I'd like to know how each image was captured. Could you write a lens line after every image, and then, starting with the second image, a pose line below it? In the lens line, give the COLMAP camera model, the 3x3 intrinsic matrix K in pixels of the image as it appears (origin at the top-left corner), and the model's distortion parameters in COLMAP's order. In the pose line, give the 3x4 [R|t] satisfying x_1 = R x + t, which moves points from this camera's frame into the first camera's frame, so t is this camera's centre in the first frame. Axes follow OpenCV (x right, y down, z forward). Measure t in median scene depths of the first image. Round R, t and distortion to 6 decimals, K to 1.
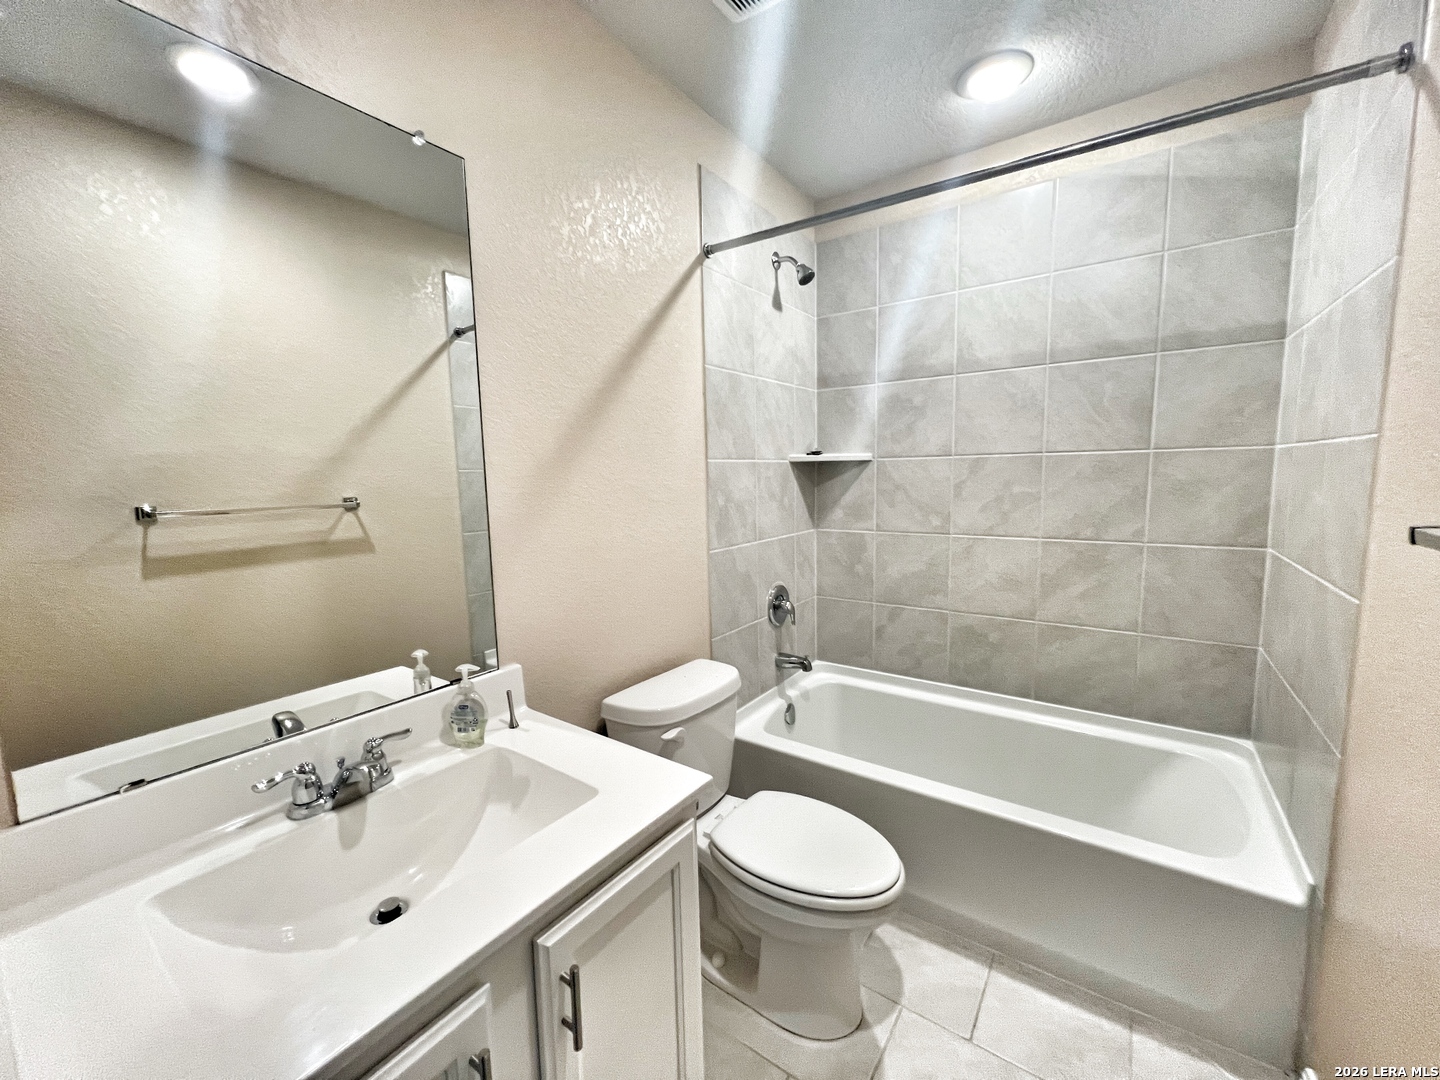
lens RADIAL K [[575.6, 0, 718.5], [0, 575.6, 540.3], [0, 0, 1]] dist [-0.001414, 0.000480]
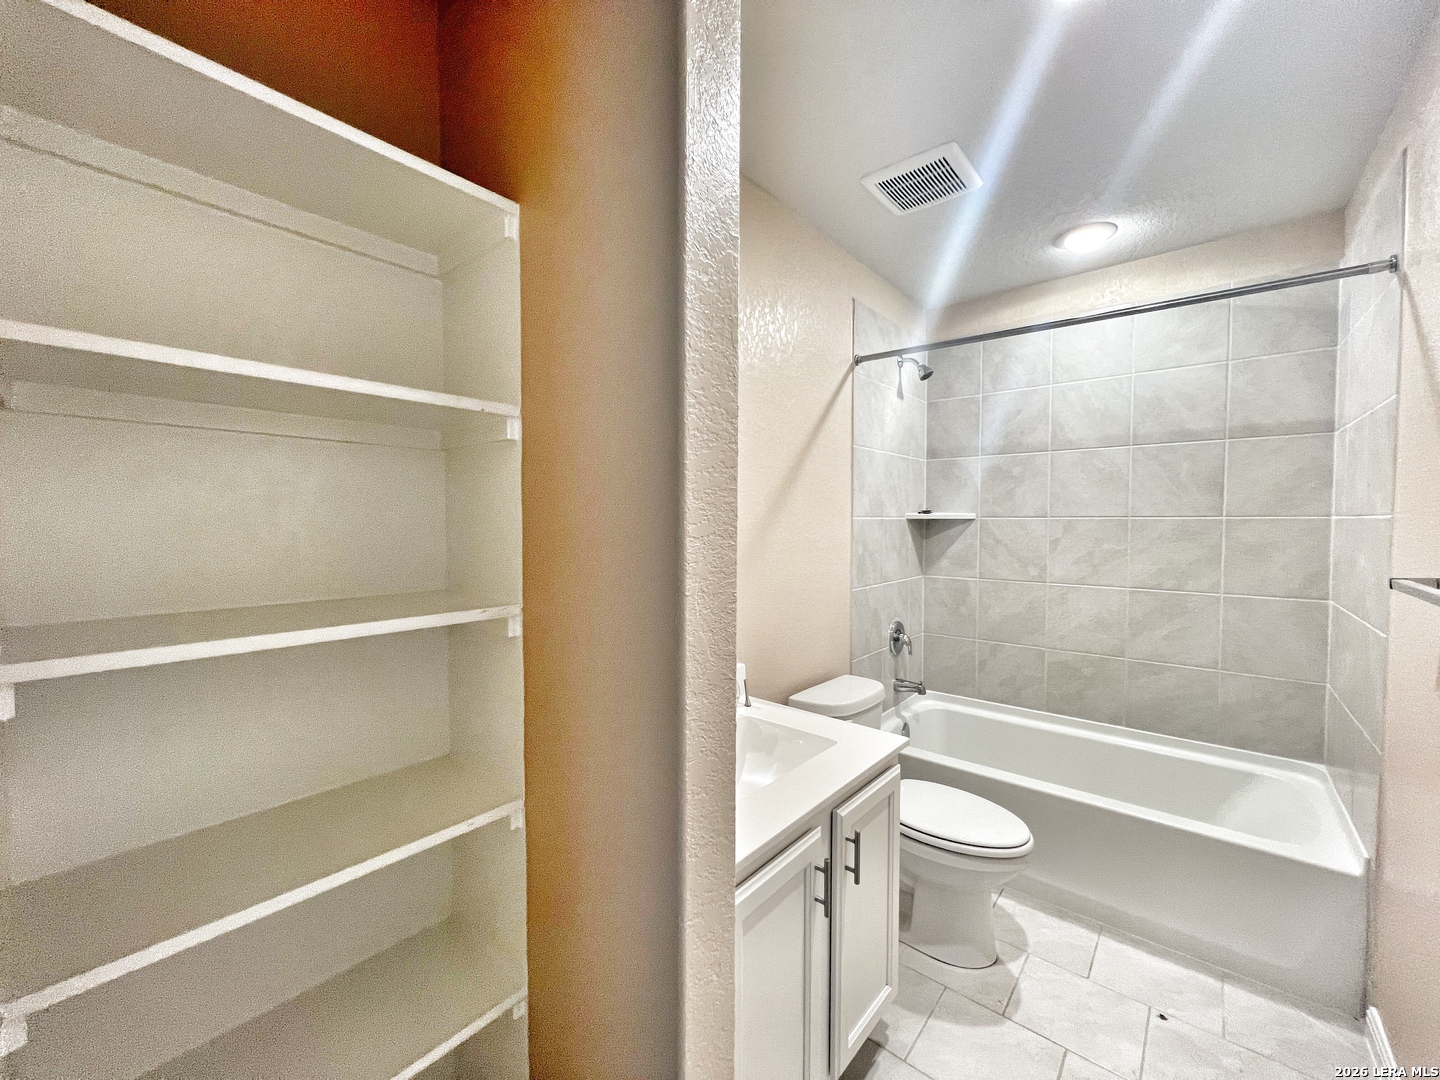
lens RADIAL K [[575.6, 0, 718.5], [0, 575.6, 540.3], [0, 0, 1]] dist [-0.001414, 0.000480]
pose [[0.996052, 0.023997, -0.085472, -0.213981], [-0.030834, 0.996350, -0.079593, 0.022036], [0.083251, 0.081914, 0.993156, -0.302653]]
